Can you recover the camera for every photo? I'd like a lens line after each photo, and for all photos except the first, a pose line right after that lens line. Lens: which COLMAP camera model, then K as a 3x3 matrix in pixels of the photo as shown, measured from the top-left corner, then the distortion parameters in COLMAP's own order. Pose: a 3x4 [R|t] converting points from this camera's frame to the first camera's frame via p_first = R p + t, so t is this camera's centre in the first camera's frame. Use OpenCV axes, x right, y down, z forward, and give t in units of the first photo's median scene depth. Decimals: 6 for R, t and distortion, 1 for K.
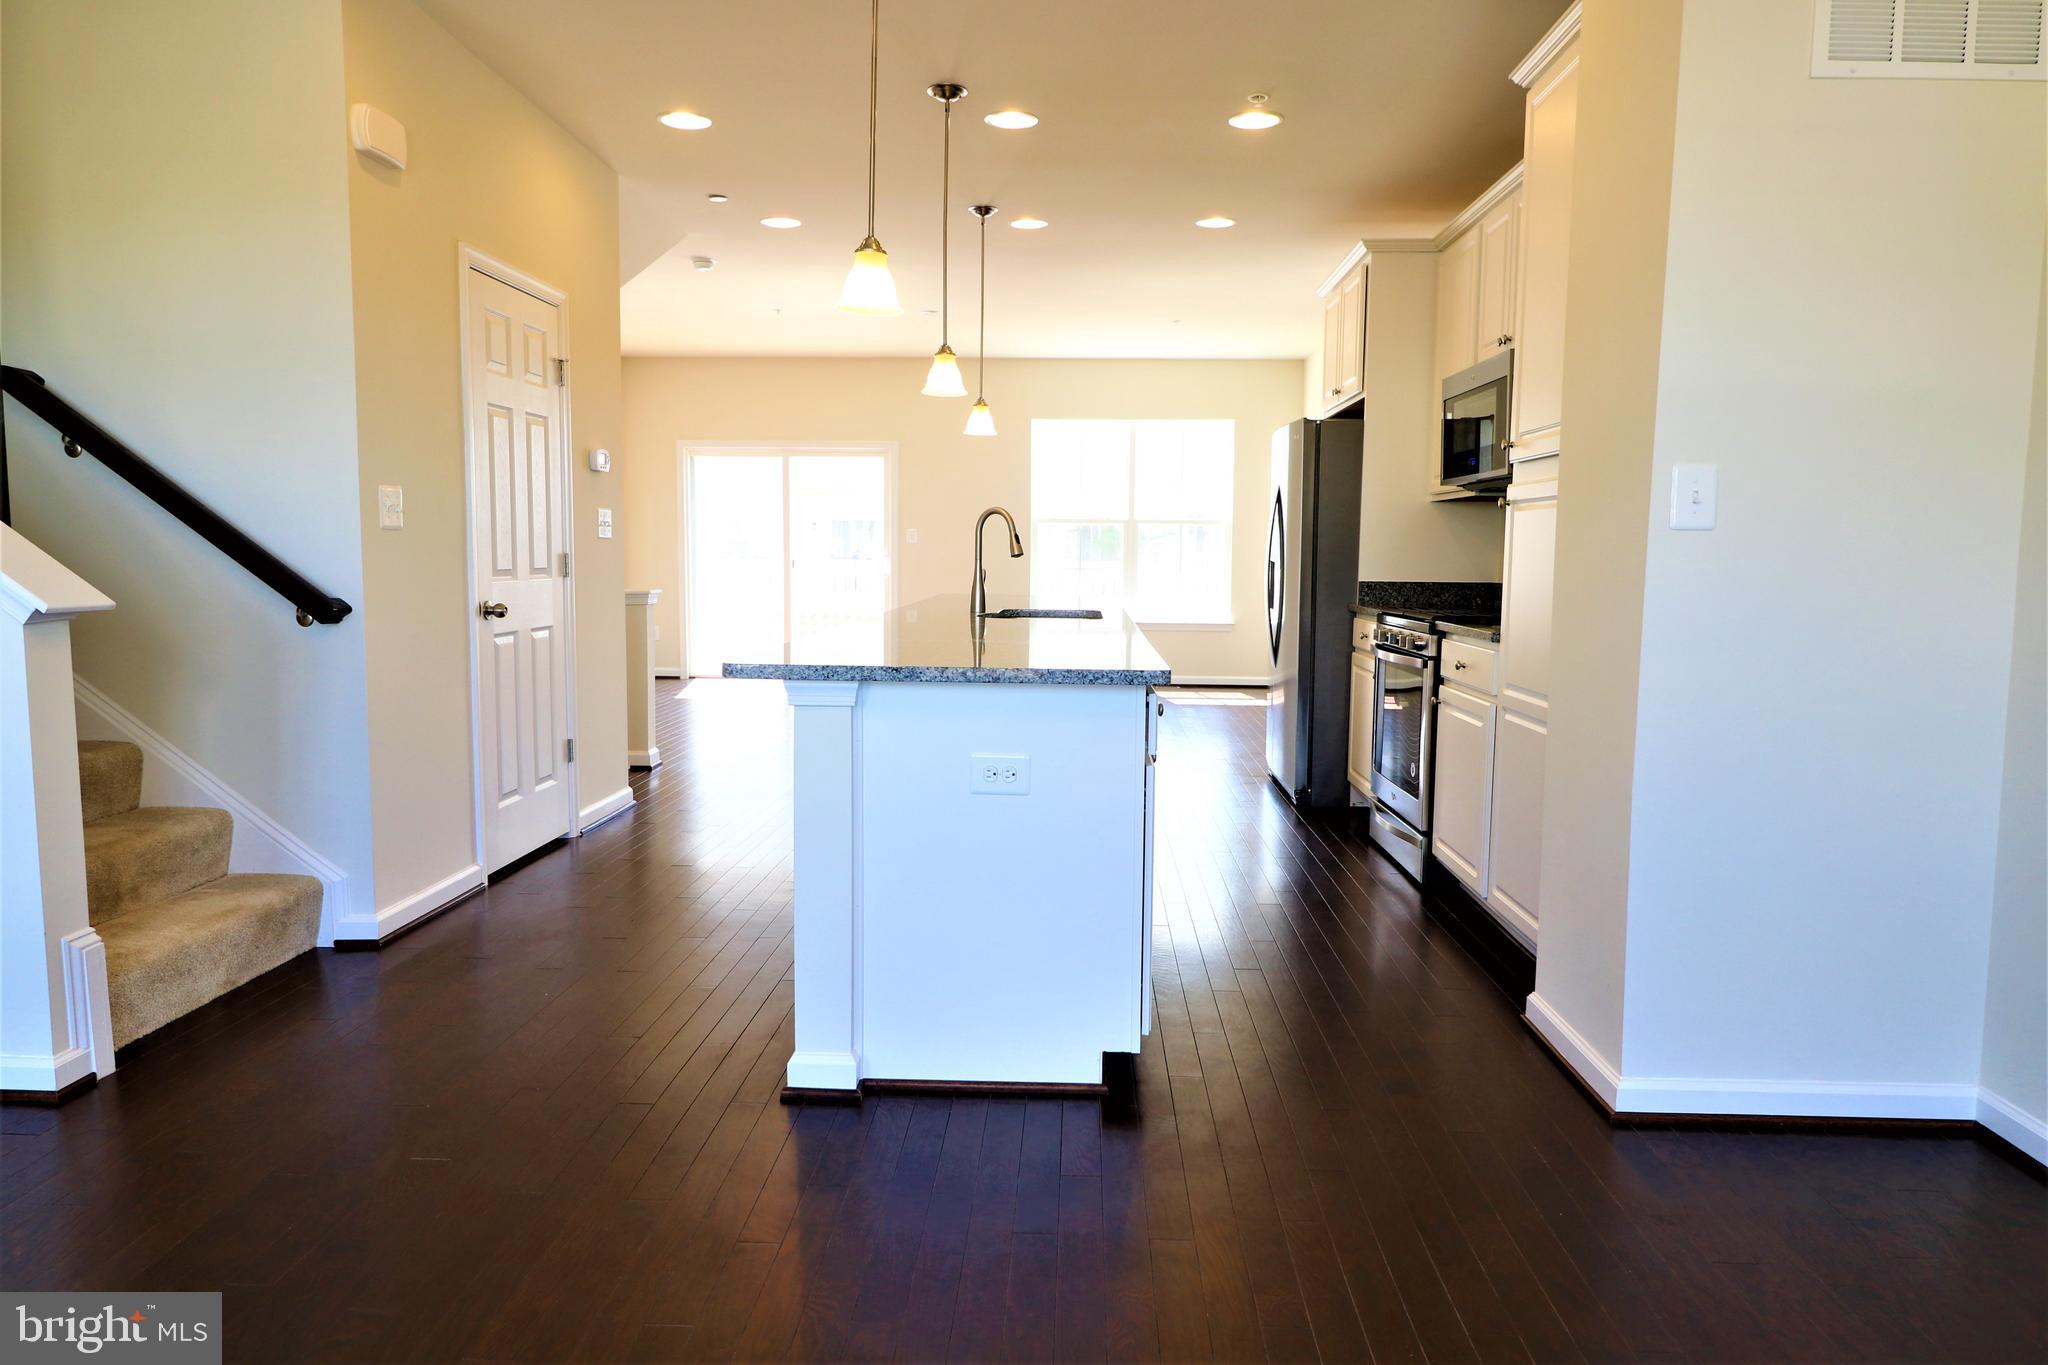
lens RADIAL K [[1278.2, 0, 1032.4], [0, 1278.2, 666.4], [0, 0, 1]] dist [0.006779, 0.000797]
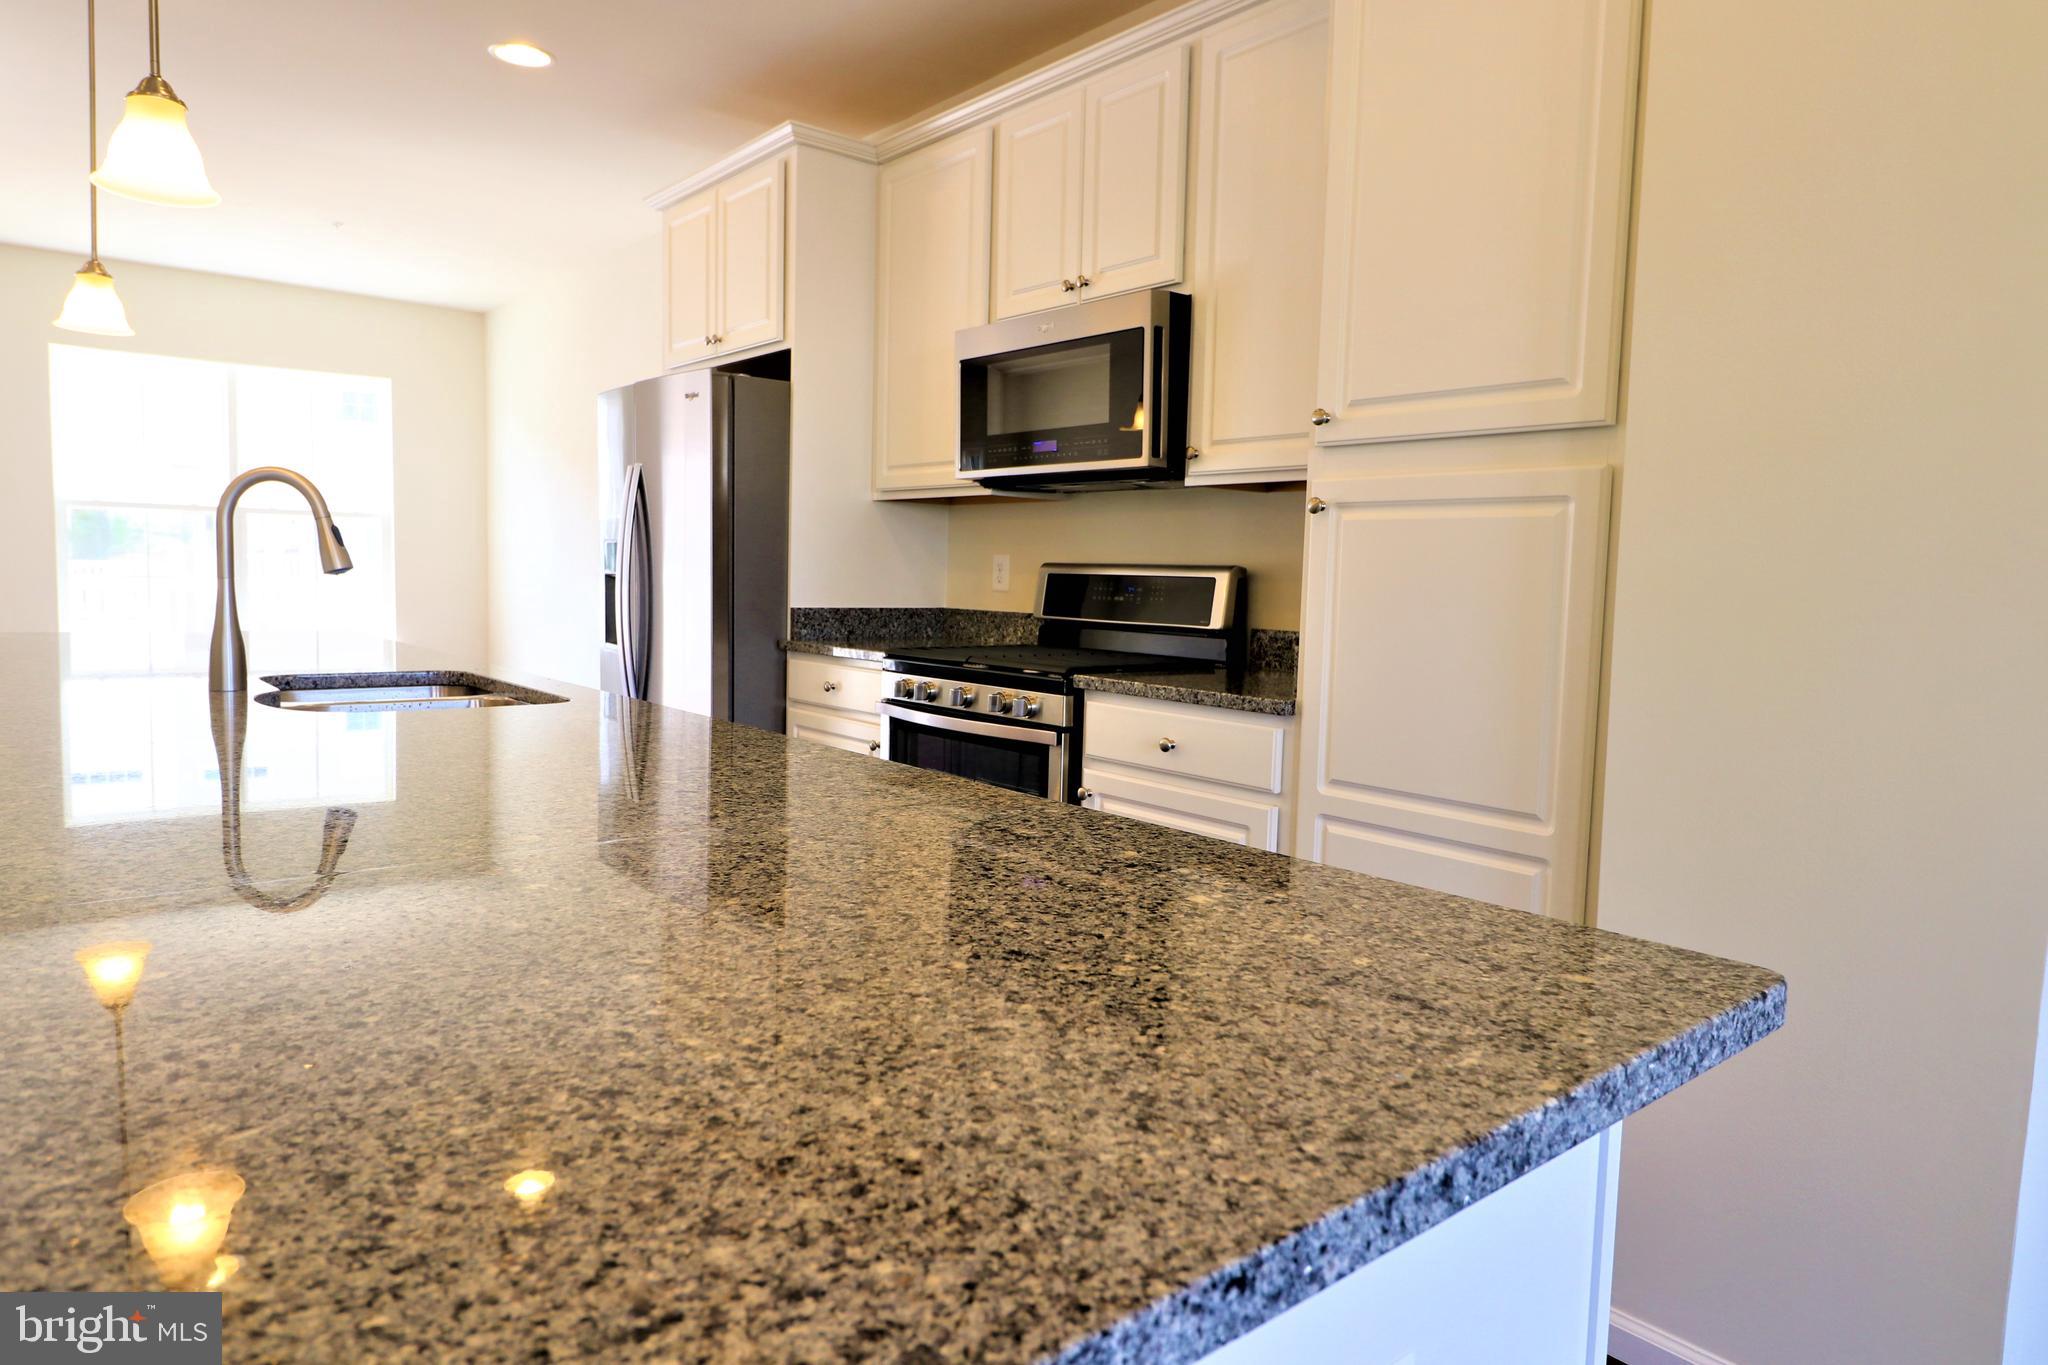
lens RADIAL K [[1233.1, 0, 1024.0], [0, 1233.1, 682.5], [0, 0, 1]] dist [-0.004039, -0.000609]
pose [[0.743415, -0.049675, 0.666983, -0.110333], [0.041269, 0.998745, 0.028386, -0.039826], [-0.667556, 0.006423, 0.744532, 0.409046]]
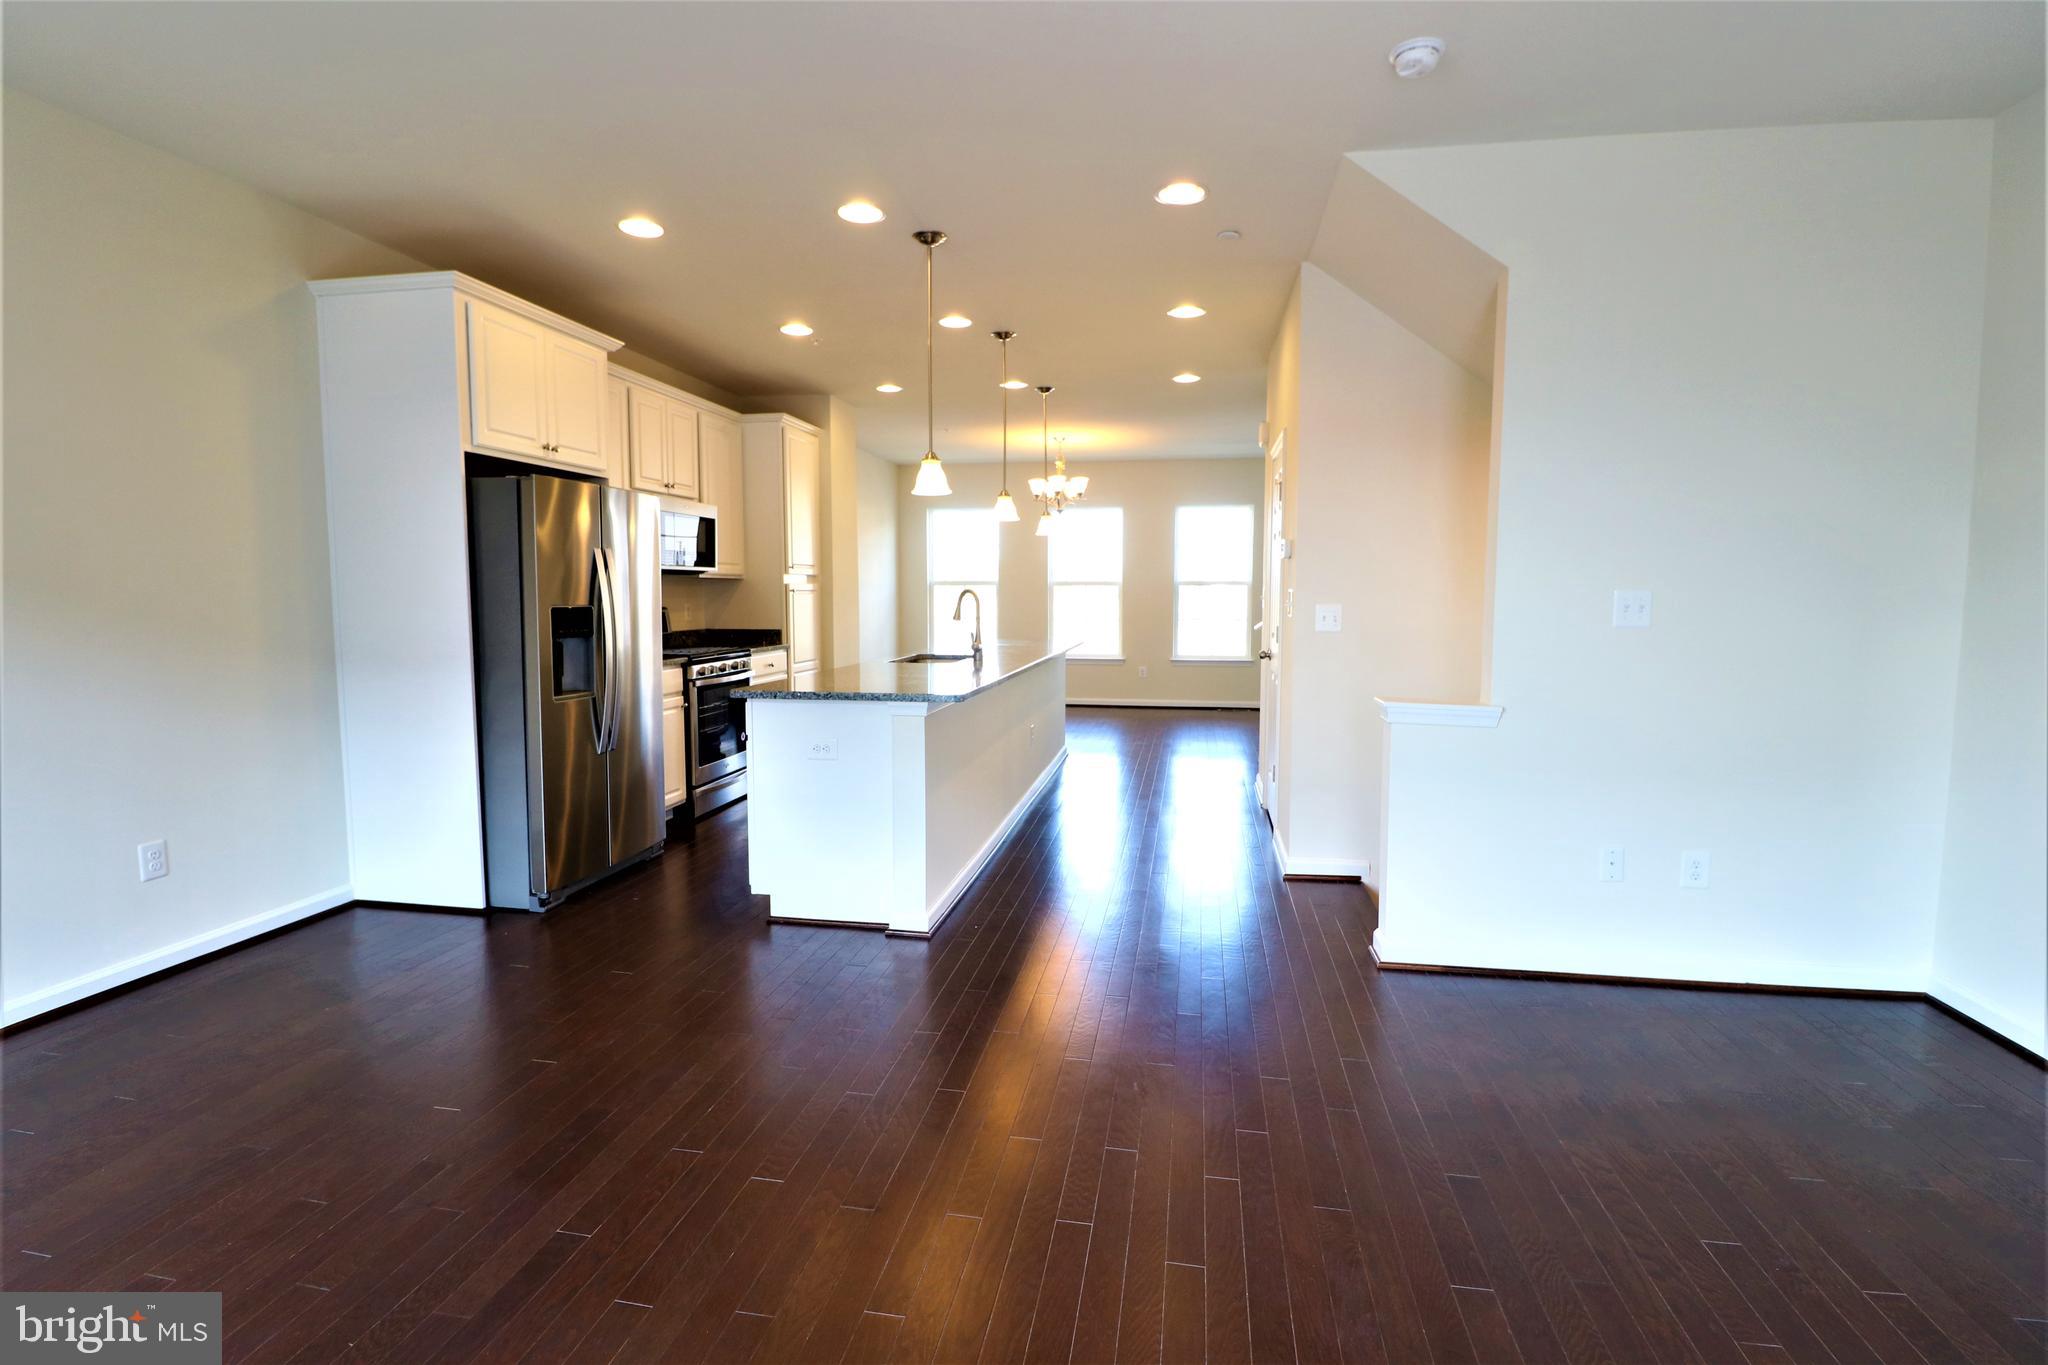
lens RADIAL K [[965.0, 0, 1024.4], [0, 965.0, 679.3], [0, 0, 1]] dist [-0.001880, -0.016732]
pose [[-0.990660, -0.025179, 0.134007, -0.212168], [-0.000606, 0.983605, 0.180333, -0.191757], [-0.136350, 0.178568, -0.974434, 1.805139]]
